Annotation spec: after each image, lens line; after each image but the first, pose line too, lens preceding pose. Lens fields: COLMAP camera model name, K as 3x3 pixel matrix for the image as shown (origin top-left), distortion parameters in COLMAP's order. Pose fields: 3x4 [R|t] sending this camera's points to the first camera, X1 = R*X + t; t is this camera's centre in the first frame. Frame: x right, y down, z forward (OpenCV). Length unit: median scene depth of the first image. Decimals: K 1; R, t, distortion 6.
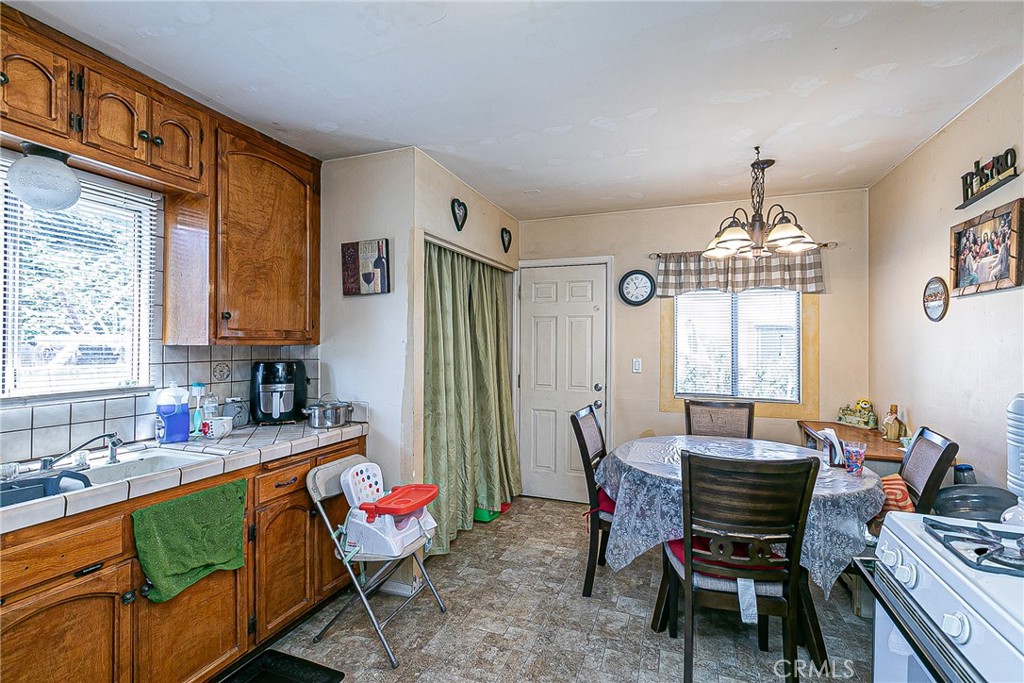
lens RADIAL K [[448.5, 0, 518.7], [0, 448.5, 337.8], [0, 0, 1]] dist [0.000578, 0.000187]
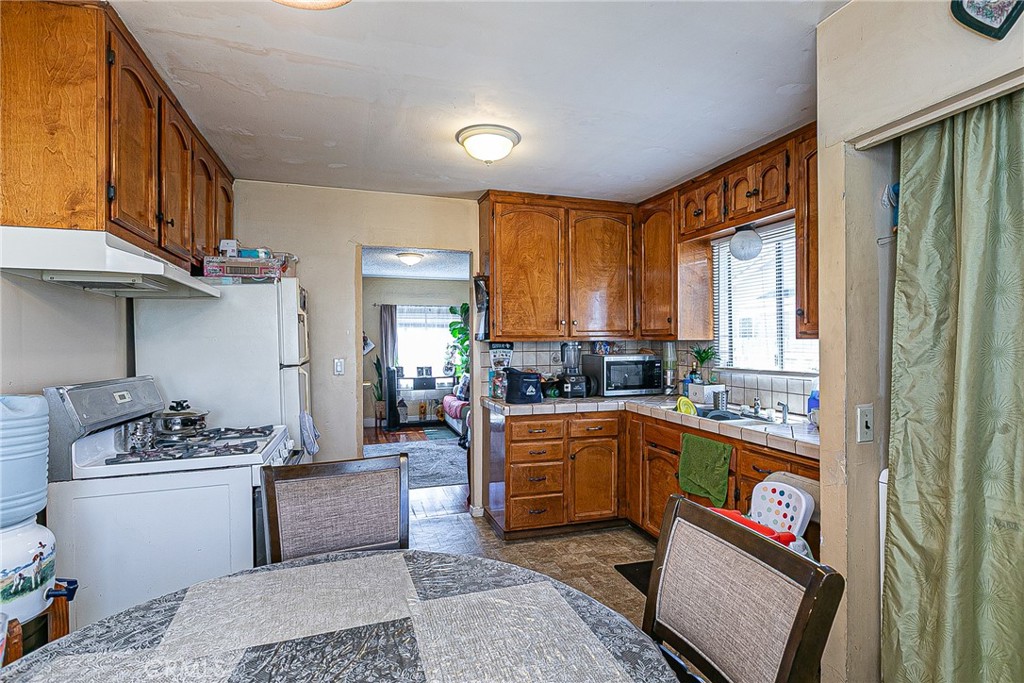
lens RADIAL K [[502.2, 0, 512.0], [0, 502.2, 341.5], [0, 0, 1]] dist [-0.000909, -0.000122]
pose [[-0.786771, -0.000951, -0.617245, 0.408120], [0.008875, 0.999878, -0.012853, 0.019356], [0.617182, -0.015591, -0.786666, 0.956556]]
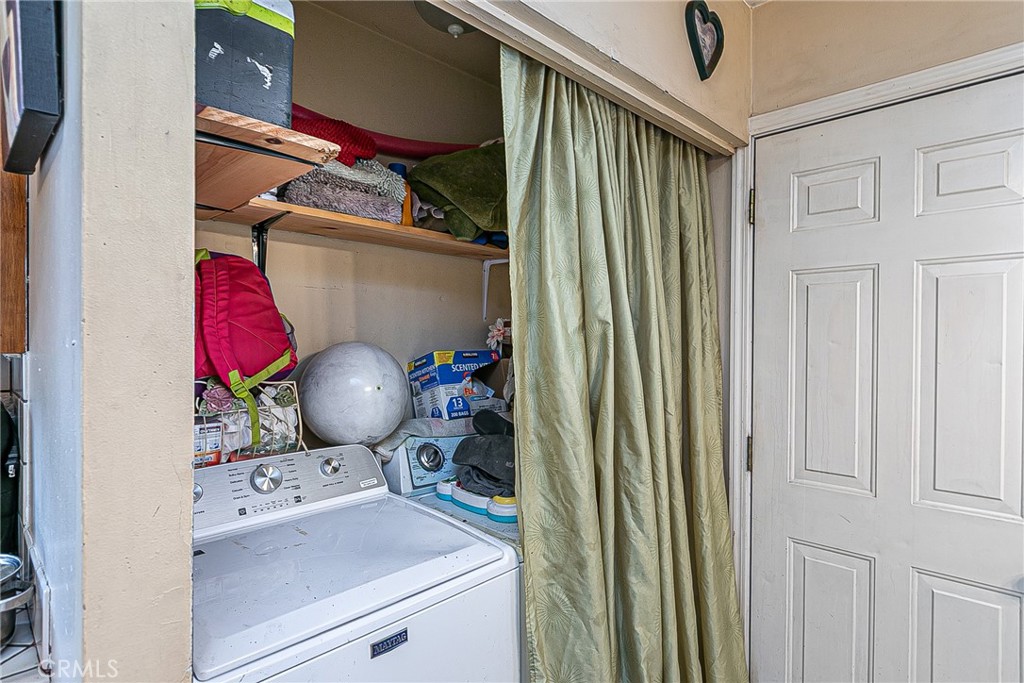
lens RADIAL K [[547.9, 0, 512.0], [0, 547.9, 341.5], [0, 0, 1]] dist [-0.003118, -0.000647]
pose [[0.909283, 0.001665, -0.416175, 0.012527], [0.002497, 0.999952, 0.009456, 0.003188], [0.416170, -0.009637, 0.909236, 0.638443]]
